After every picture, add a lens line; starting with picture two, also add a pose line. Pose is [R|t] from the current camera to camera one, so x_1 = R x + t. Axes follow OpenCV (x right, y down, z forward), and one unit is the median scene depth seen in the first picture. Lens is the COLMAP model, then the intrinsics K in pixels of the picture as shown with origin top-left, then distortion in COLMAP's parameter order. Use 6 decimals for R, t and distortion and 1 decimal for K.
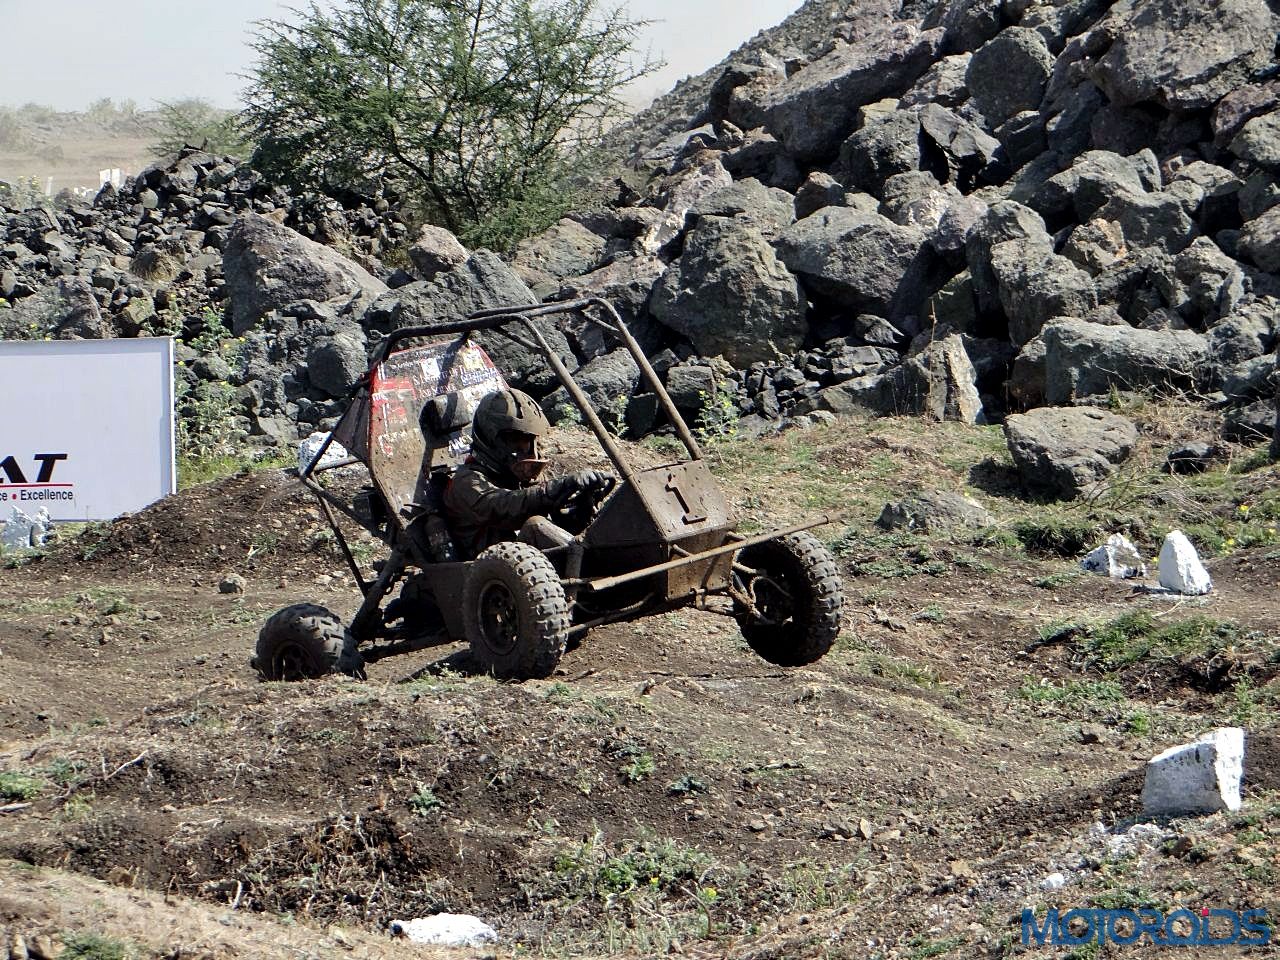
lens RADIAL K [[5802.9, 0, 640.0], [0, 5802.9, 480.0], [0, 0, 1]] dist [-0.103200, 0.224238]
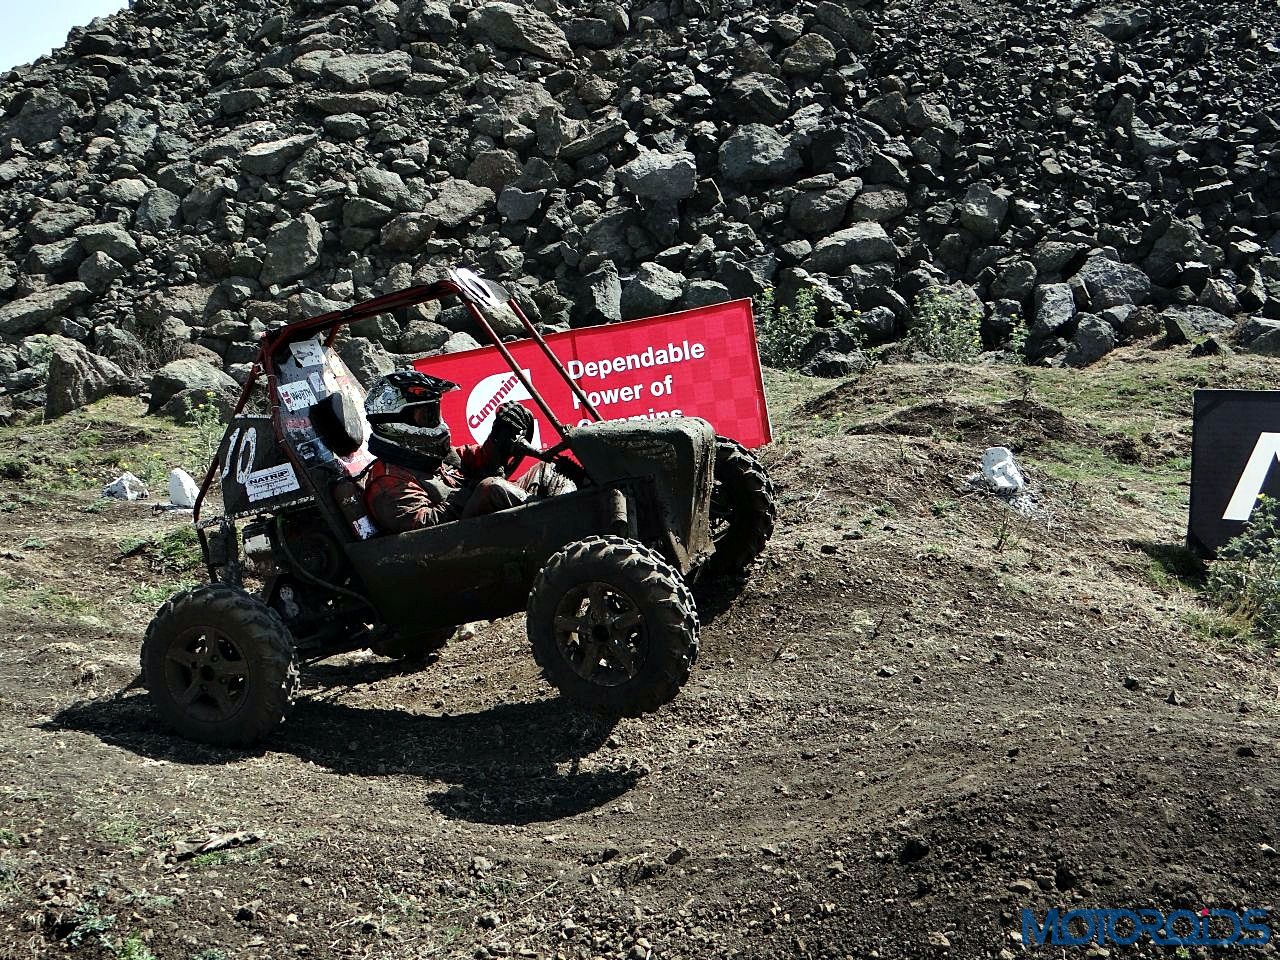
lens RADIAL K [[1420.5, 0, 640.0], [0, 1420.5, 480.0], [0, 0, 1]] dist [0.022060, -0.002176]
pose [[0.810422, -0.100057, 0.577239, -0.017620], [0.067101, 0.994676, 0.078208, -0.005847], [-0.581991, -0.024648, 0.812822, 0.373062]]
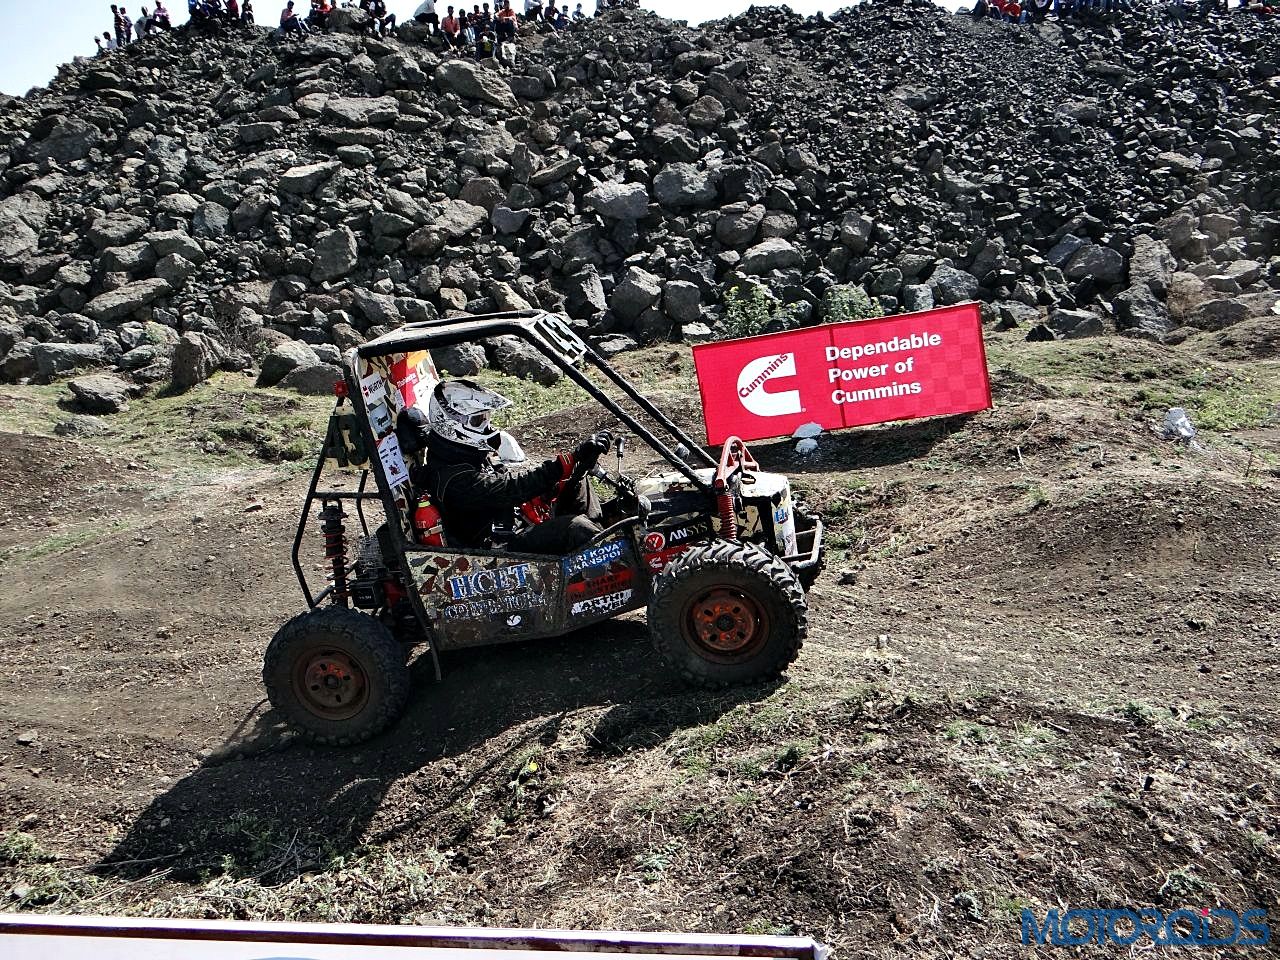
lens RADIAL K [[1060.8, 0, 628.8], [0, 1060.8, 469.8], [0, 0, 1]] dist [0.004238, 0.001444]
pose [[0.678564, -0.146470, 0.719790, -0.088926], [0.070837, 0.988399, 0.134350, -0.014953], [-0.731118, -0.040177, 0.681067, 0.434510]]
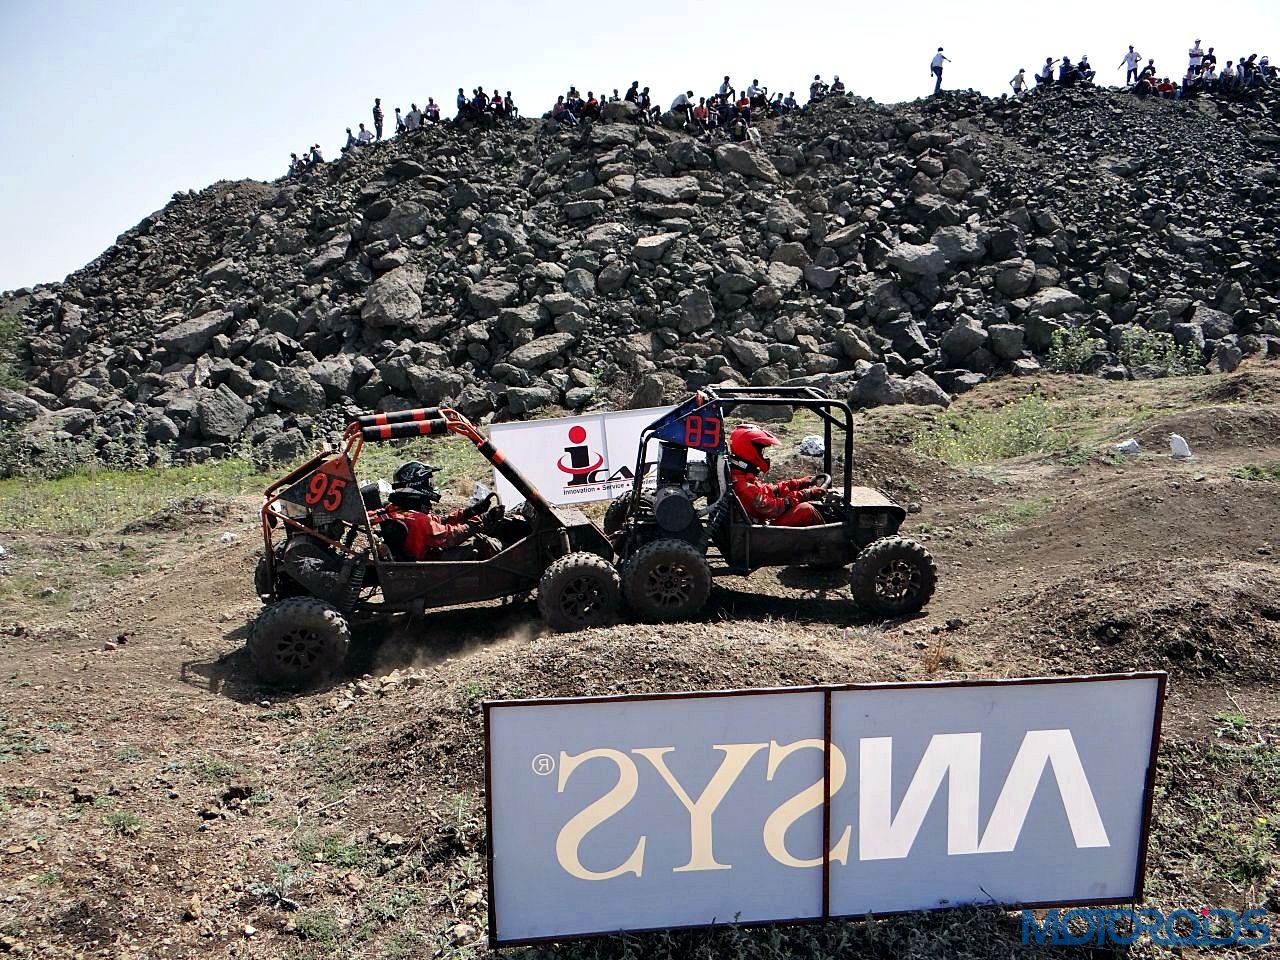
lens RADIAL K [[1005.3, 0, 610.3], [0, 1005.3, 479.3], [0, 0, 1]] dist [-0.007888, 0.008842]
pose [[0.673716, -0.140866, 0.725440, -0.263270], [0.095149, 0.990028, 0.103878, -0.026598], [-0.732839, -0.000959, 0.680401, 0.530147]]
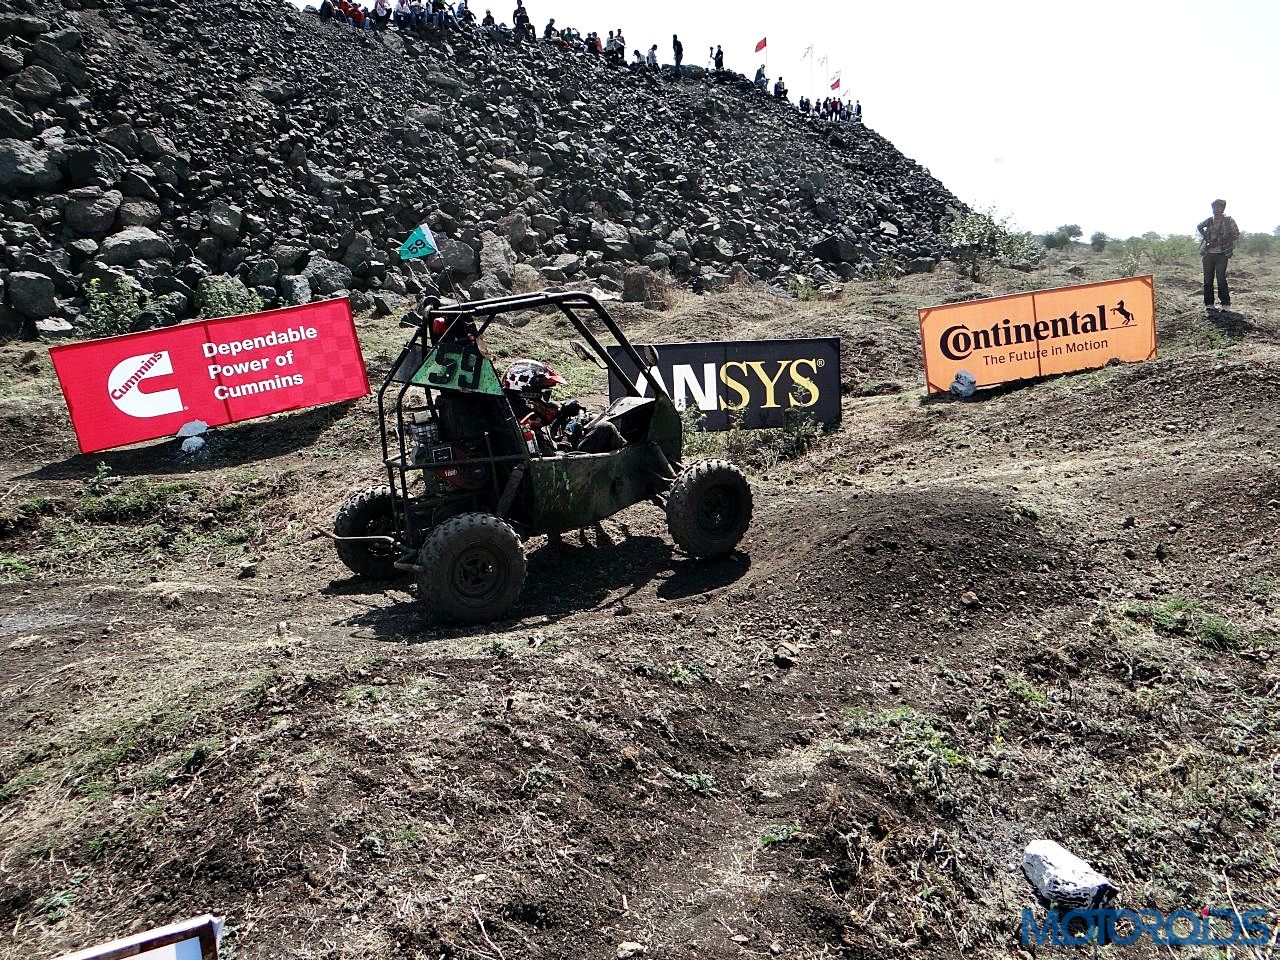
lens RADIAL K [[1016.7, 0, 625.0], [0, 1016.7, 472.9], [0, 0, 1]] dist [0.000051, 0.019476]
pose [[0.177489, -0.212416, 0.960925, -0.091689], [0.081159, 0.976261, 0.200815, -0.016720], [-0.980770, 0.042345, 0.190516, 0.430725]]
